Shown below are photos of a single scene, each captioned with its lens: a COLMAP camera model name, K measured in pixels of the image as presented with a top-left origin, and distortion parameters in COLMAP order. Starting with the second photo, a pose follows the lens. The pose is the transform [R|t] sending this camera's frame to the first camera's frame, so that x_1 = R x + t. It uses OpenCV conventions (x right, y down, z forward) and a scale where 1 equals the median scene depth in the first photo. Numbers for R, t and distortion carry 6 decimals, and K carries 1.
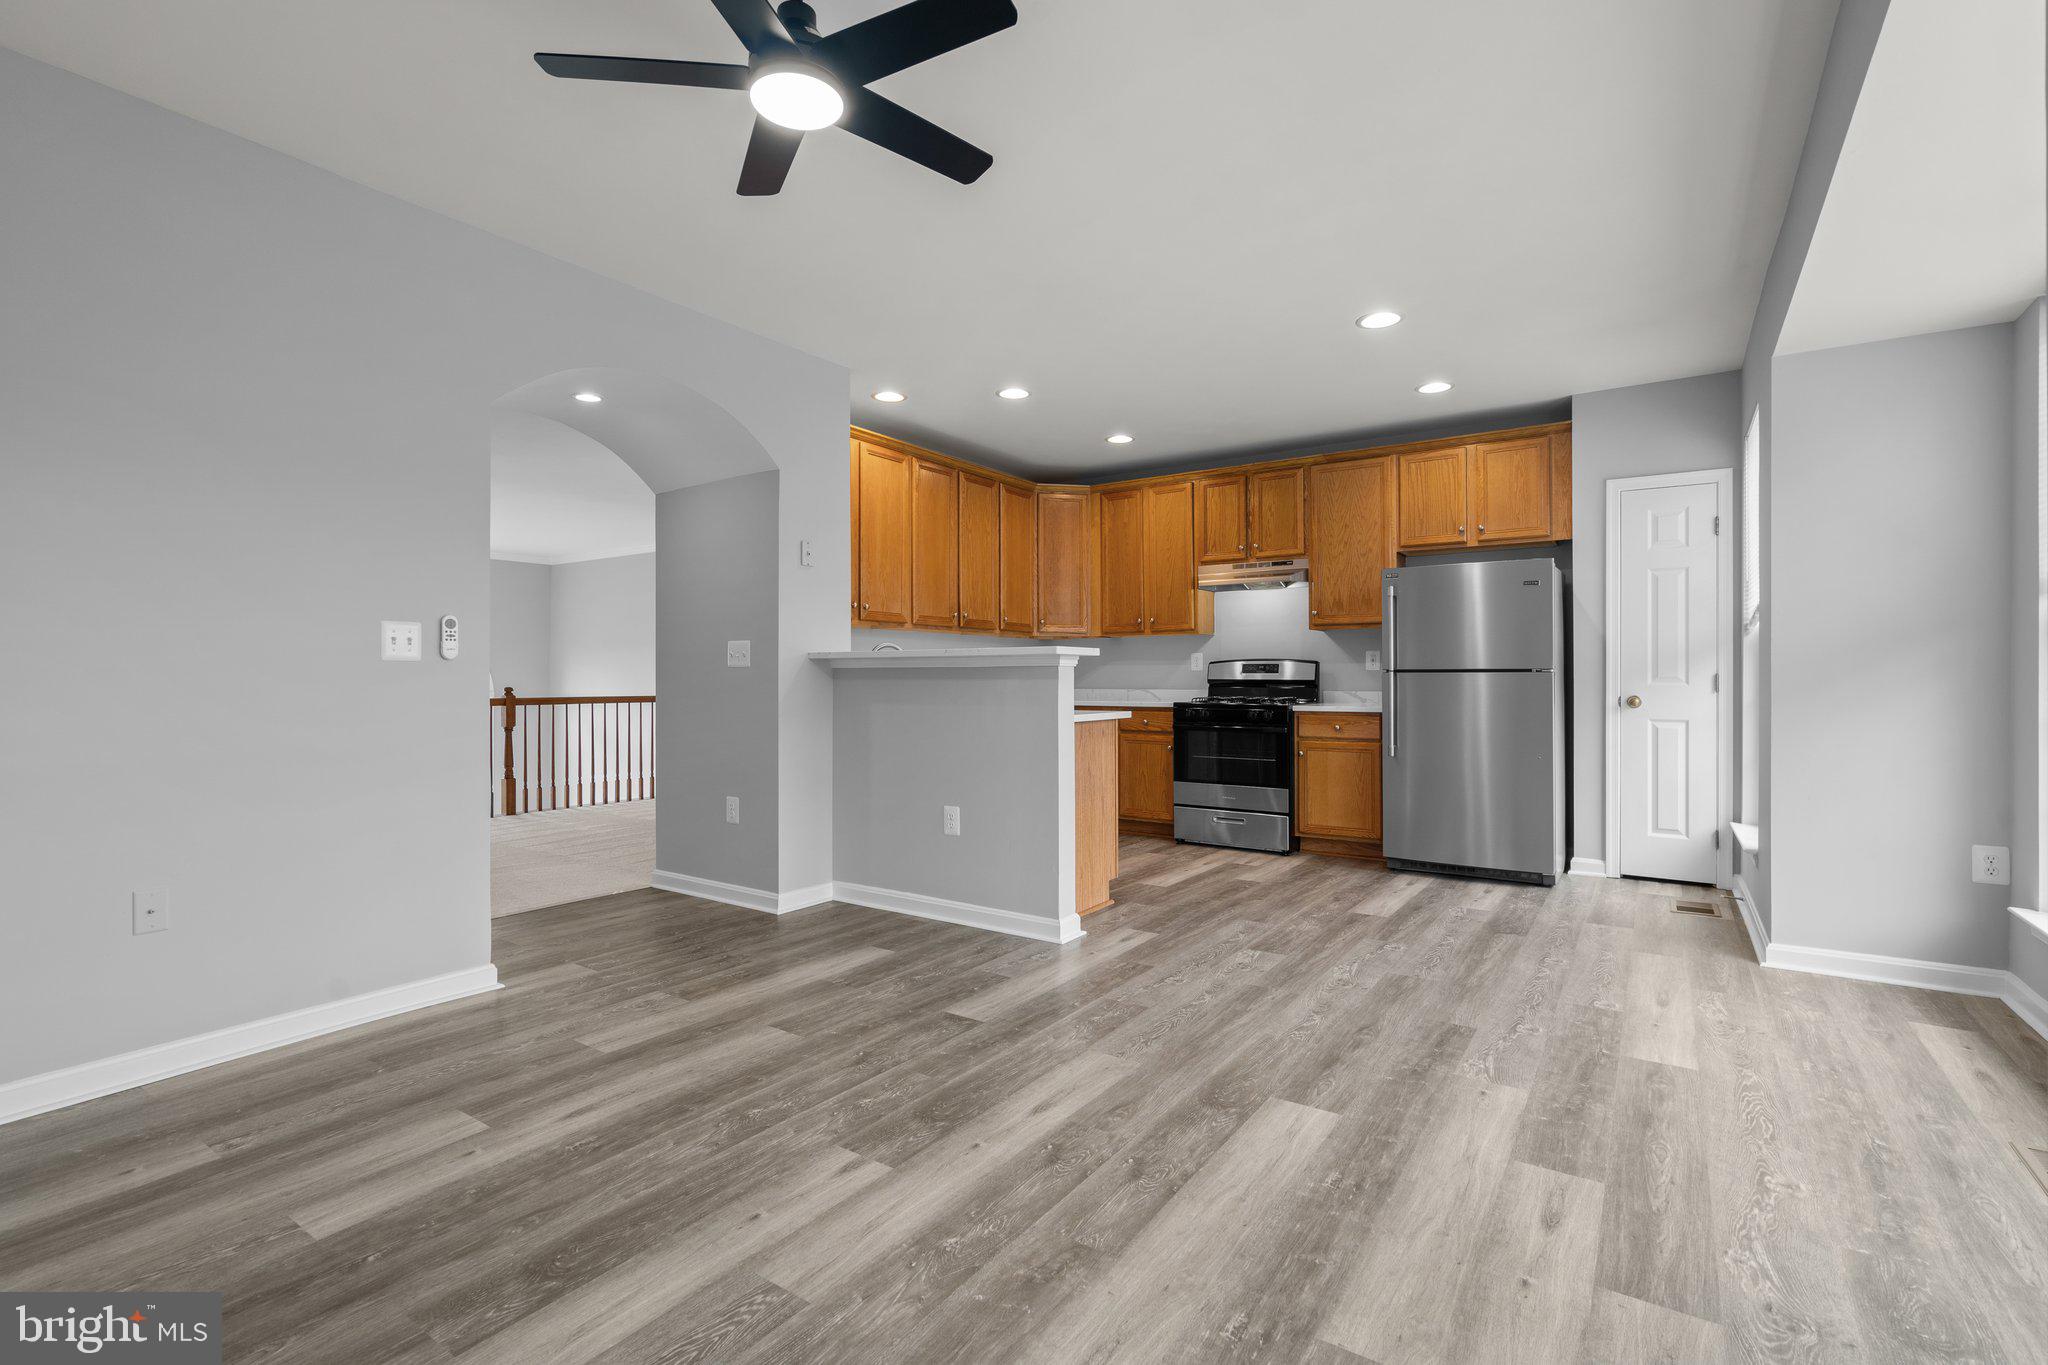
lens RADIAL K [[947.9, 0, 1023.5], [0, 947.9, 672.3], [0, 0, 1]] dist [-0.000868, 0.000003]
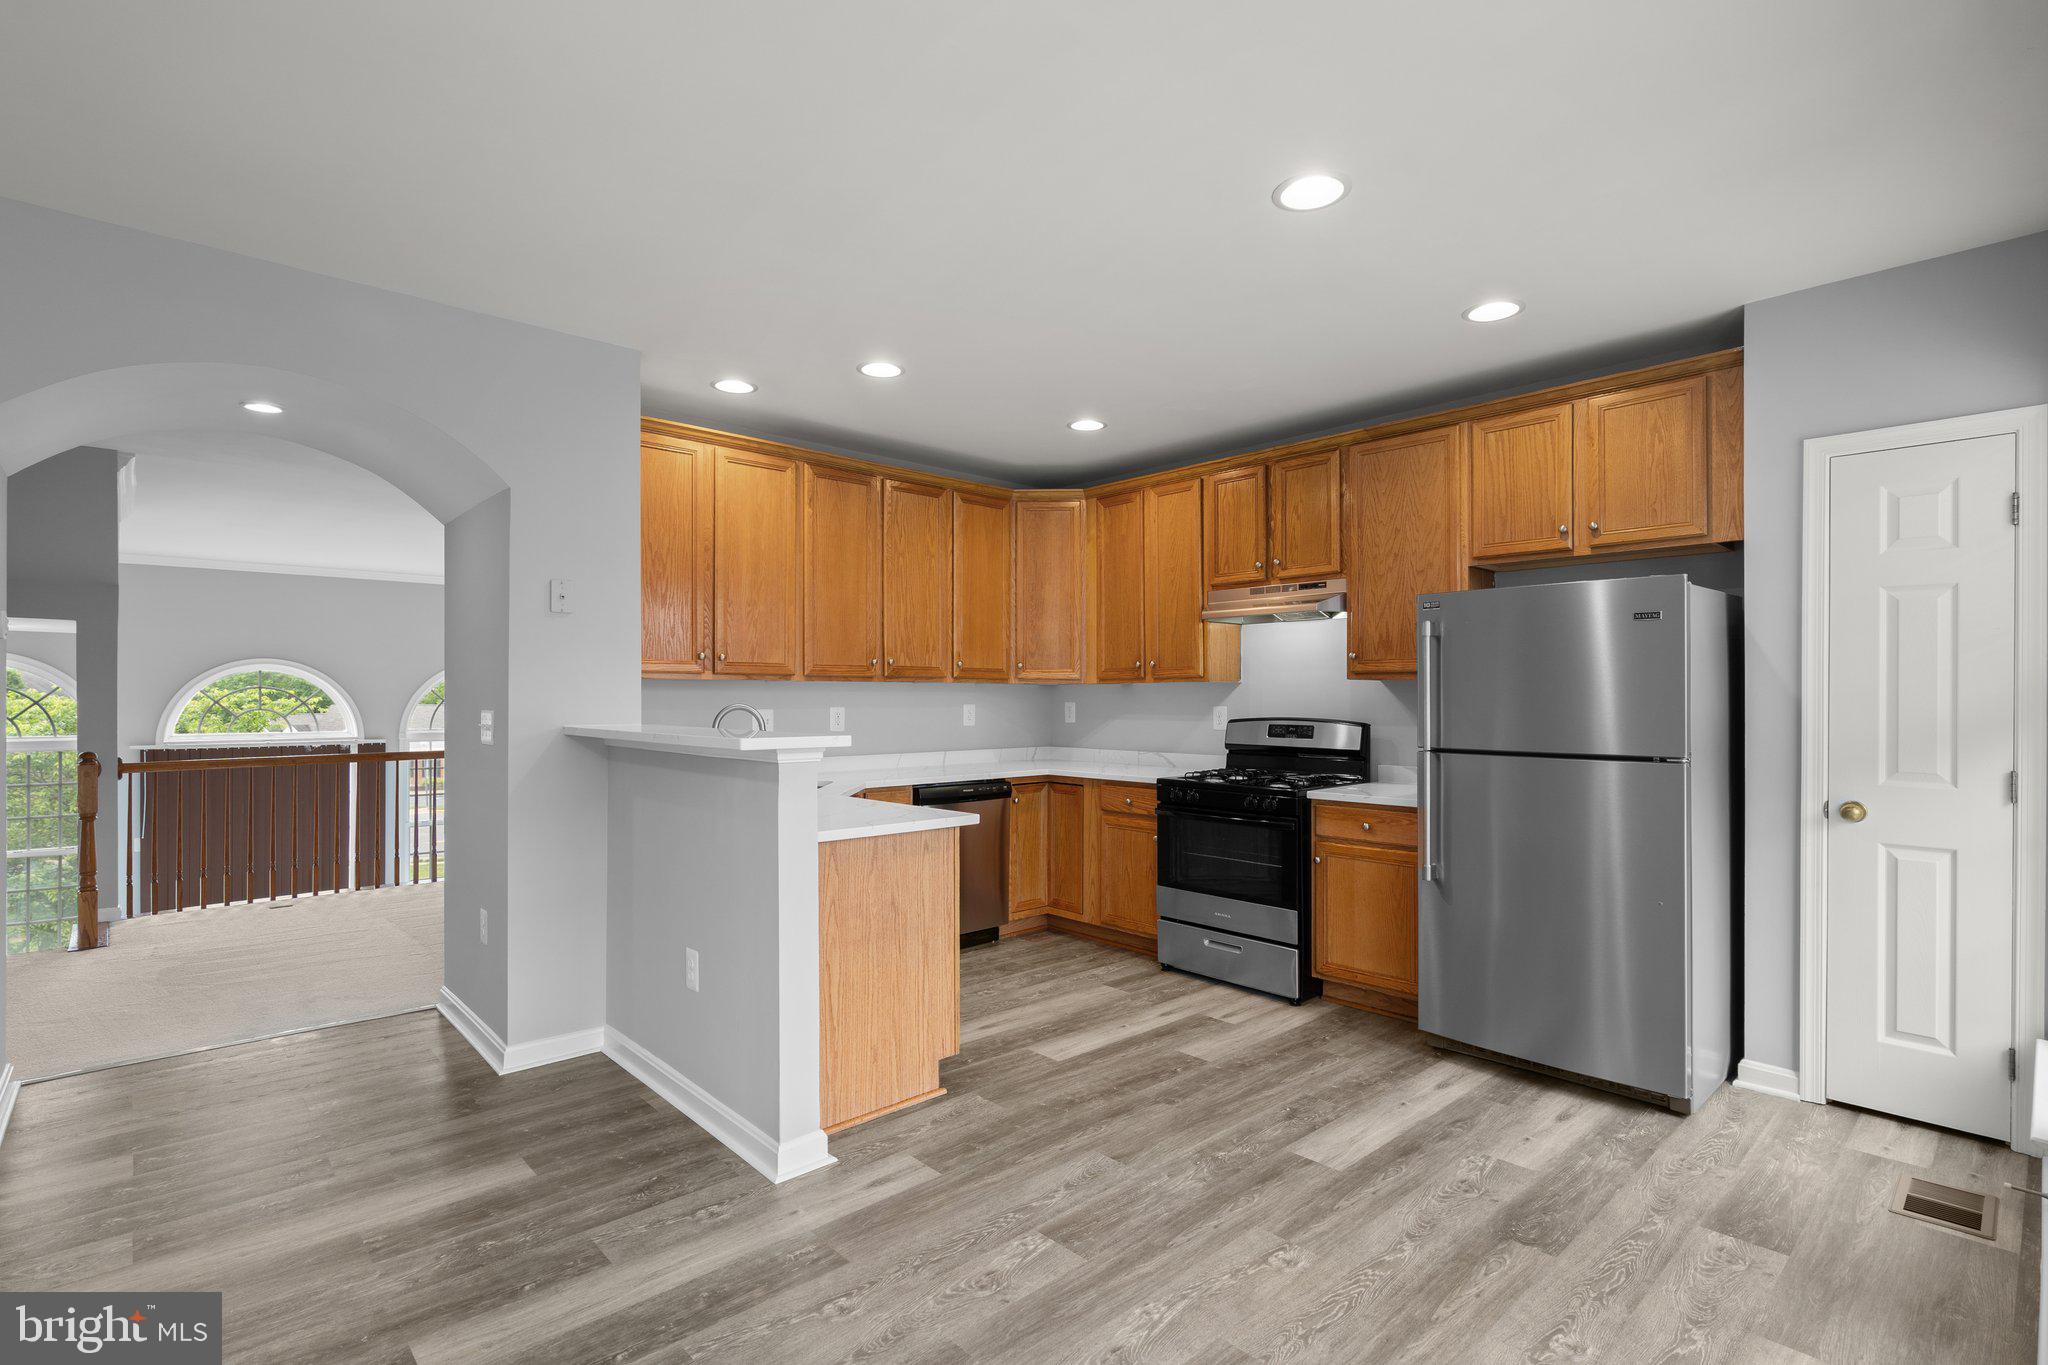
lens RADIAL K [[974.5, 0, 1021.6], [0, 974.5, 694.0], [0, 0, 1]] dist [-0.001667, -0.000514]
pose [[0.973229, 0.001382, -0.229834, 0.256761], [-0.000214, 0.999987, 0.005107, -0.041932], [0.229838, -0.004921, 0.973216, 0.266323]]
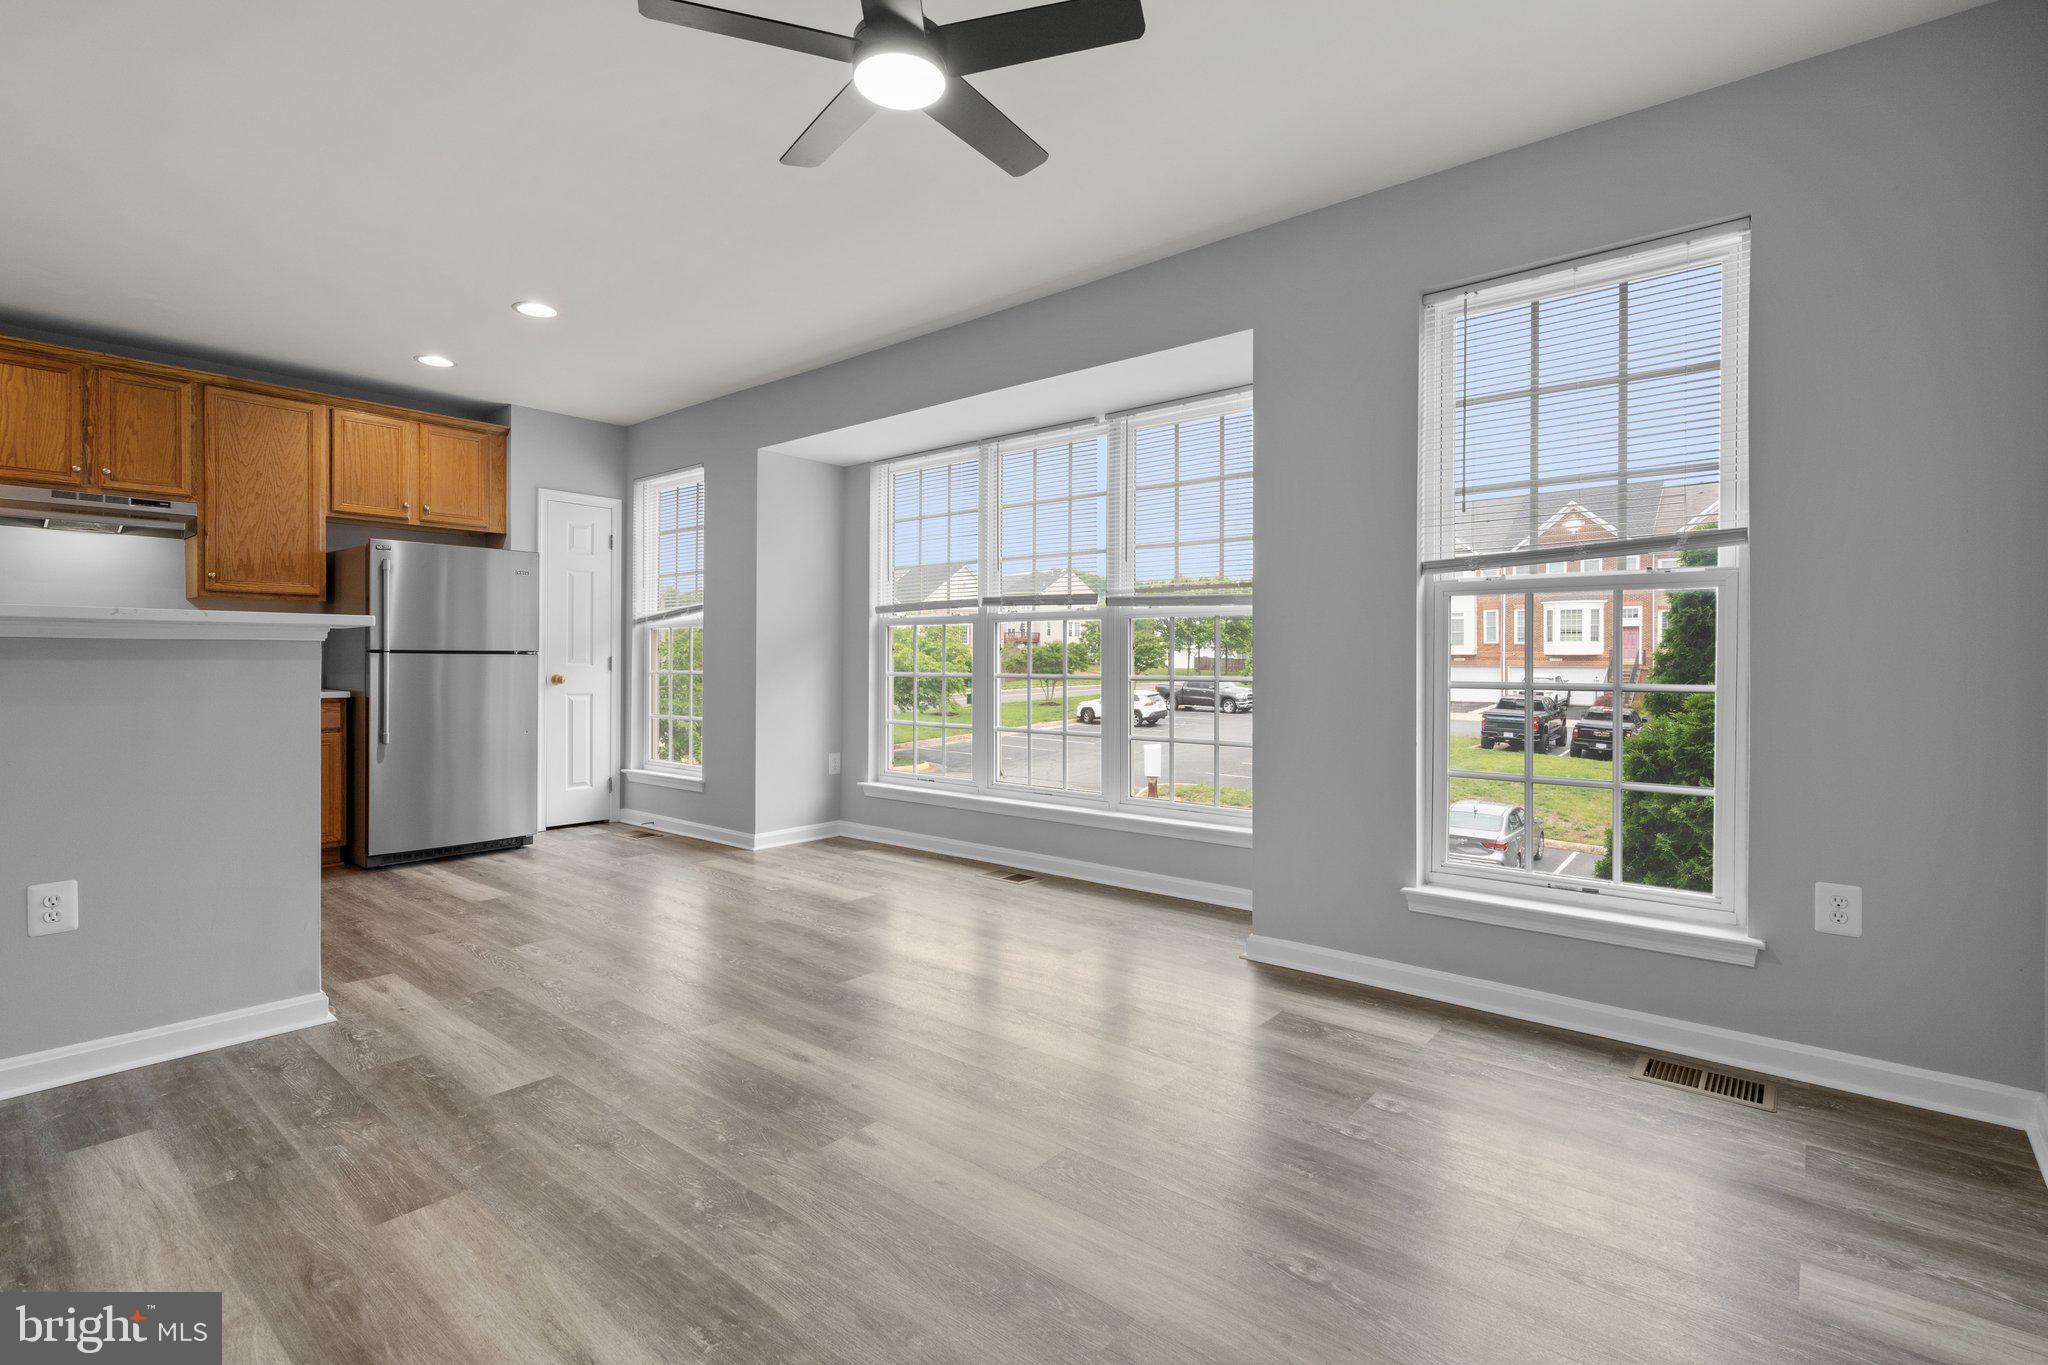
lens RADIAL K [[947.9, 0, 1023.5], [0, 947.9, 672.3], [0, 0, 1]] dist [-0.000868, 0.000003]
pose [[0.088873, -0.010339, 0.995989, -0.451655], [-0.009015, 0.999897, 0.011184, 0.002868], [-0.996002, -0.009973, 0.088771, 0.287340]]
